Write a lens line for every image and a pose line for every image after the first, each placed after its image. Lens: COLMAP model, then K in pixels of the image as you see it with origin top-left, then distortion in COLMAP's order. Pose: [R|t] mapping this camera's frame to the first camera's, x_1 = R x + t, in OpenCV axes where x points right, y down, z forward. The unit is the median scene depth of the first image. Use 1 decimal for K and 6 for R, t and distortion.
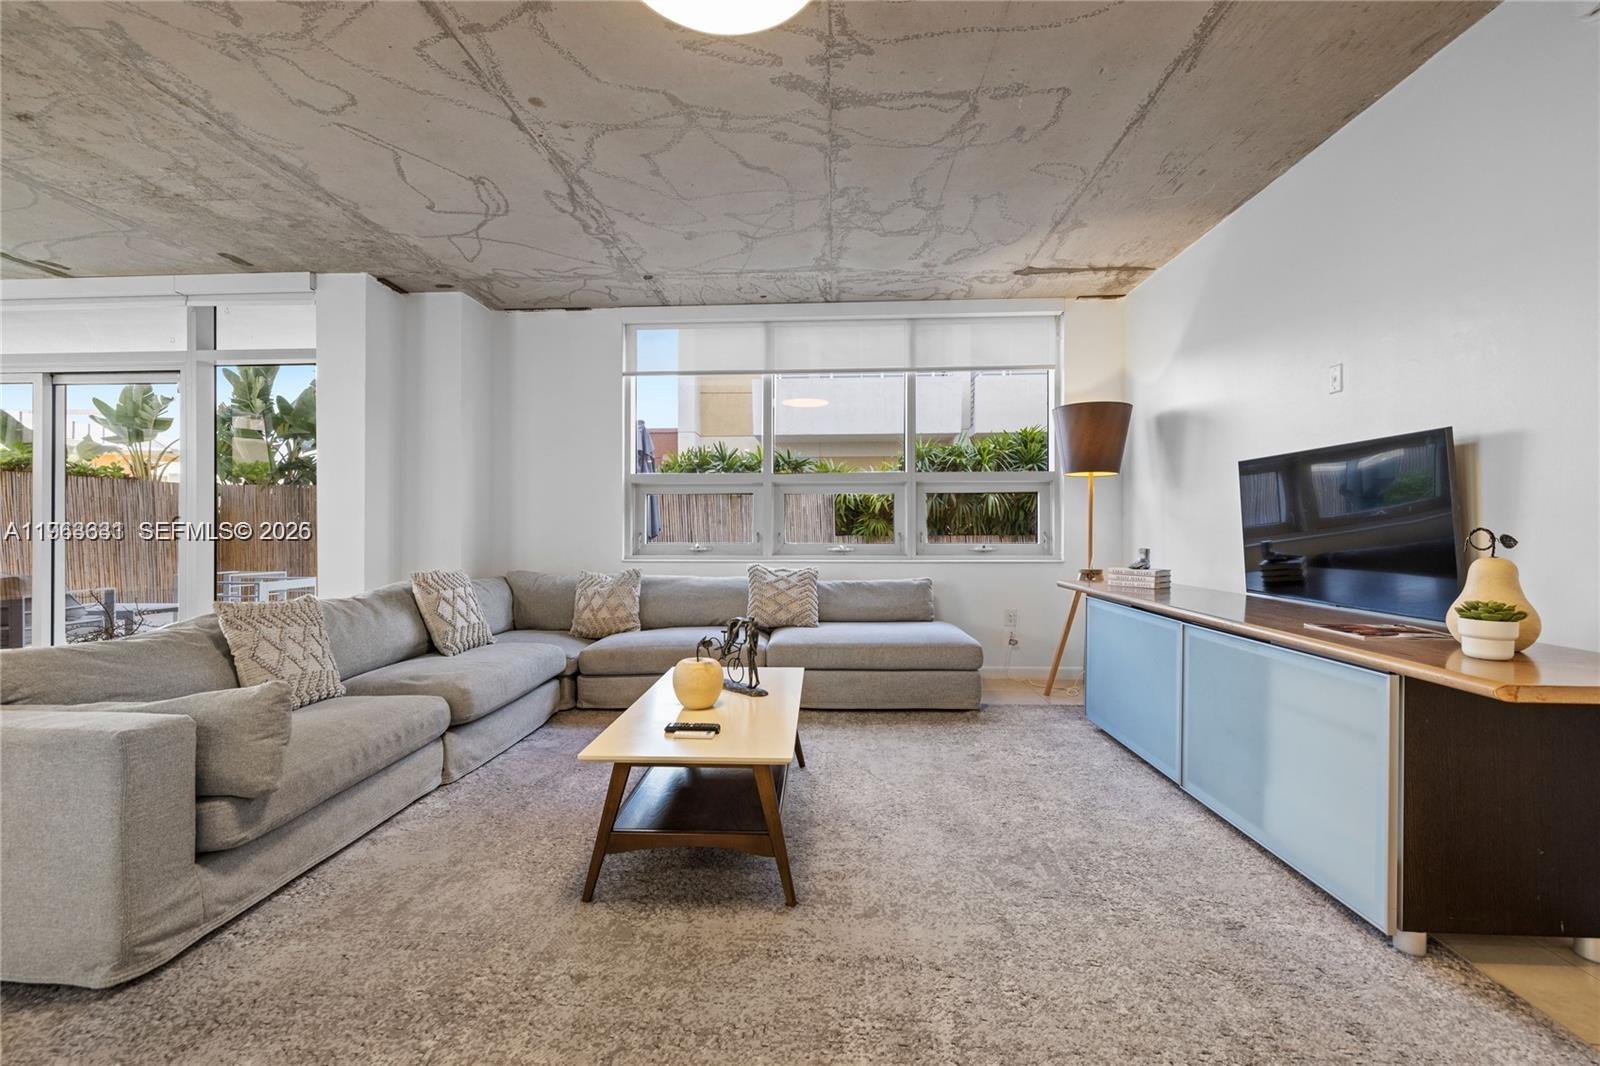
lens RADIAL K [[677.4, 0, 796.2], [0, 677.4, 530.7], [0, 0, 1]] dist [0.002709, 0.000039]
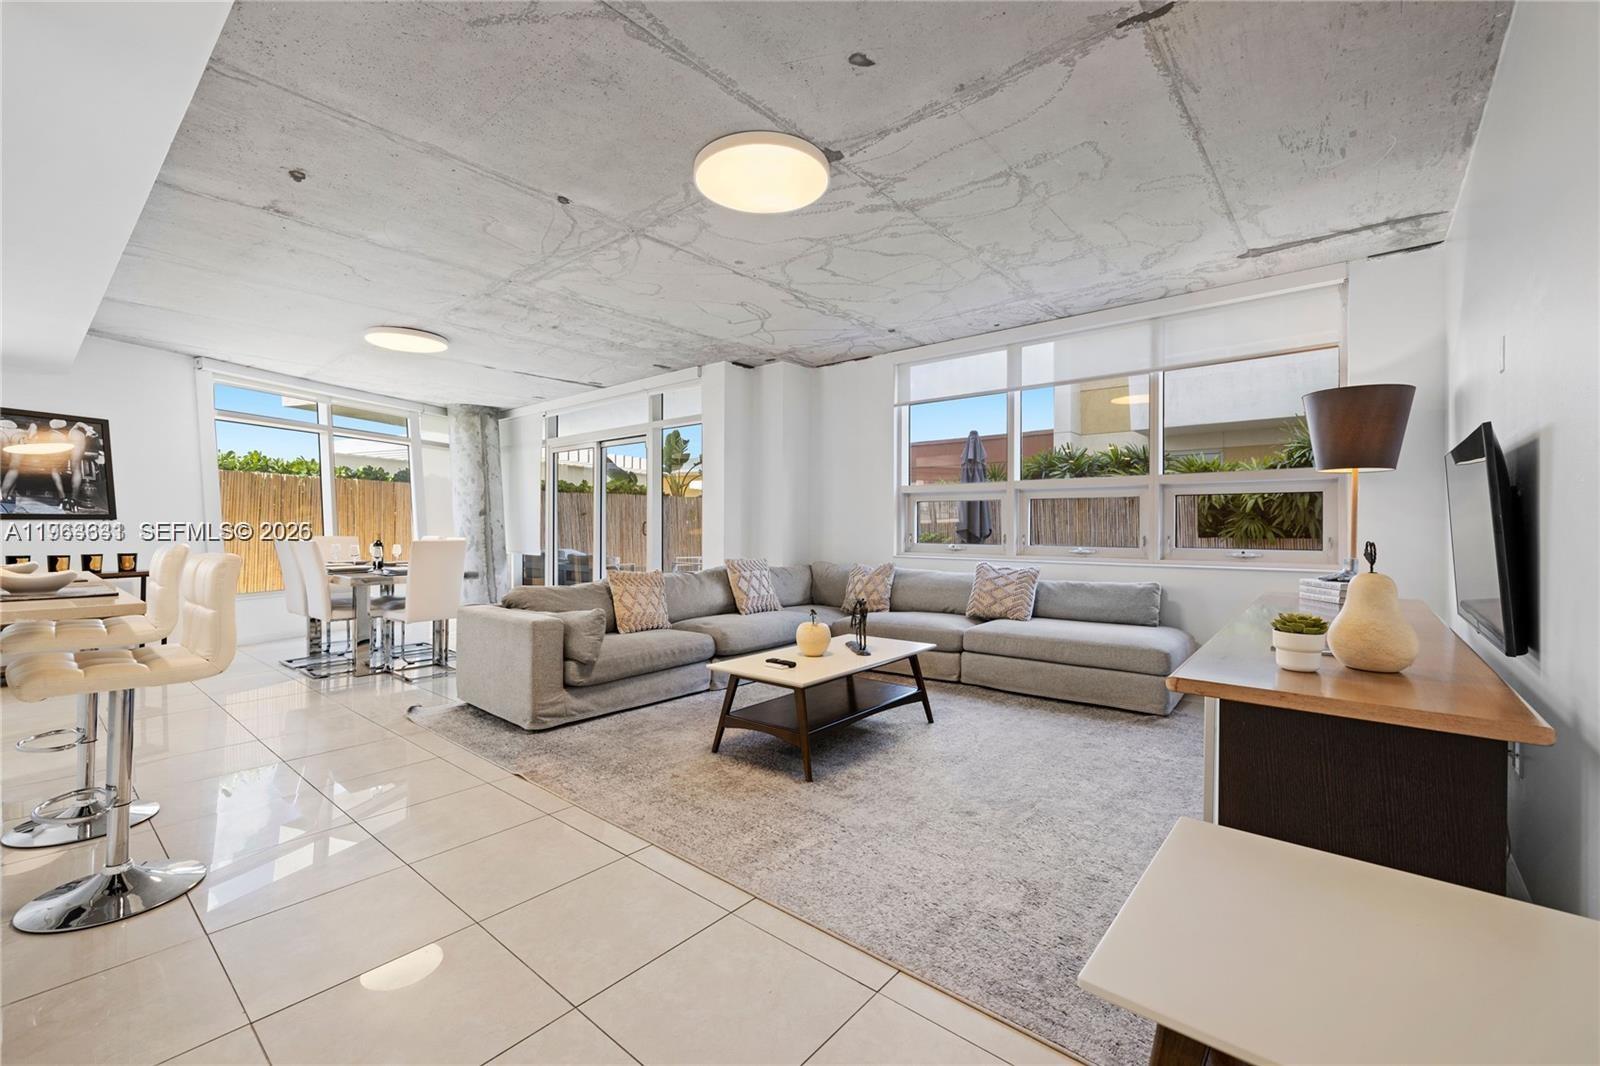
lens RADIAL K [[677.4, 0, 802.2], [0, 677.4, 532.6], [0, 0, 1]] dist [0.002709, 0.000039]
pose [[0.798293, 0.008216, -0.602213, 0.498163], [-0.004167, 0.999958, 0.008119, -0.011644], [0.602255, -0.003971, 0.798294, -0.125925]]
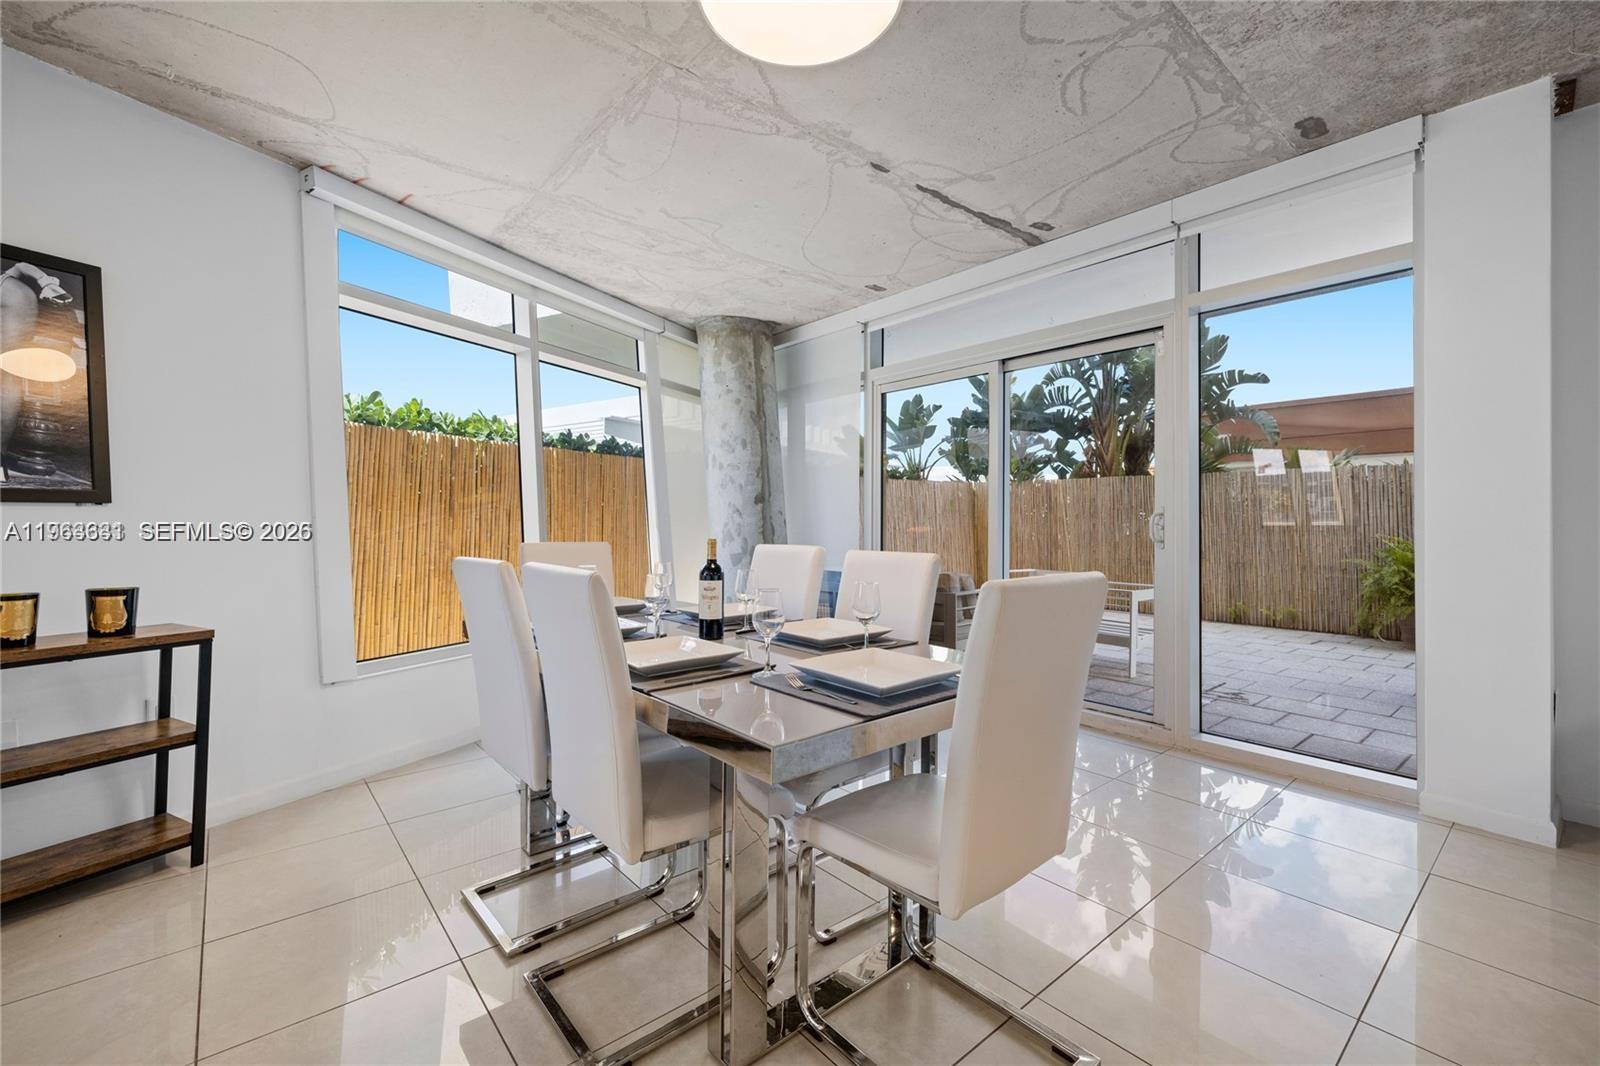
lens RADIAL K [[677.4, 0, 795.5], [0, 677.4, 518.6], [0, 0, 1]] dist [0.002709, 0.000039]
pose [[0.685324, 0.000645, -0.728238, -0.767315], [-0.007709, 0.999950, -0.006369, -0.008824], [0.728197, 0.009979, 0.685295, 0.201300]]
